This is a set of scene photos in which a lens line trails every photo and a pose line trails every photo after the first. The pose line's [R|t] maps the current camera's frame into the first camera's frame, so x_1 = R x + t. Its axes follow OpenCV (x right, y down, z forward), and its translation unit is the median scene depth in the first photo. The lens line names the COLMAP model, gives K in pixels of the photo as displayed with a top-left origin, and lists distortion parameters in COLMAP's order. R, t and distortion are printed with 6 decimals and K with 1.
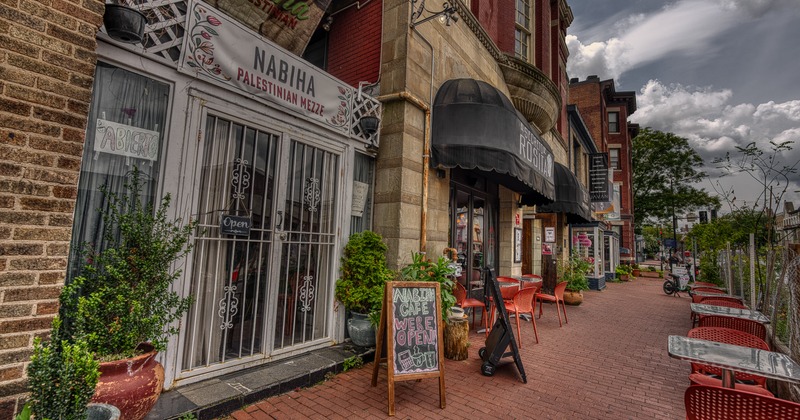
lens RADIAL K [[325.6, 0, 397.3], [0, 325.6, 209.8], [0, 0, 1]] dist [-0.001648, -0.000453]
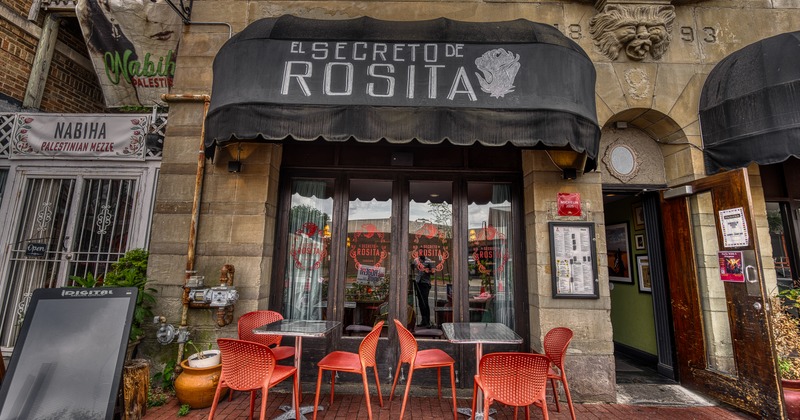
lens RADIAL K [[325.6, 0, 397.3], [0, 325.6, 209.8], [0, 0, 1]] dist [-0.001648, -0.000453]
pose [[0.592113, -0.164546, -0.788877, 1.361546], [0.090266, 0.986314, -0.137977, 0.184106], [0.800784, 0.010489, 0.598862, 1.220514]]
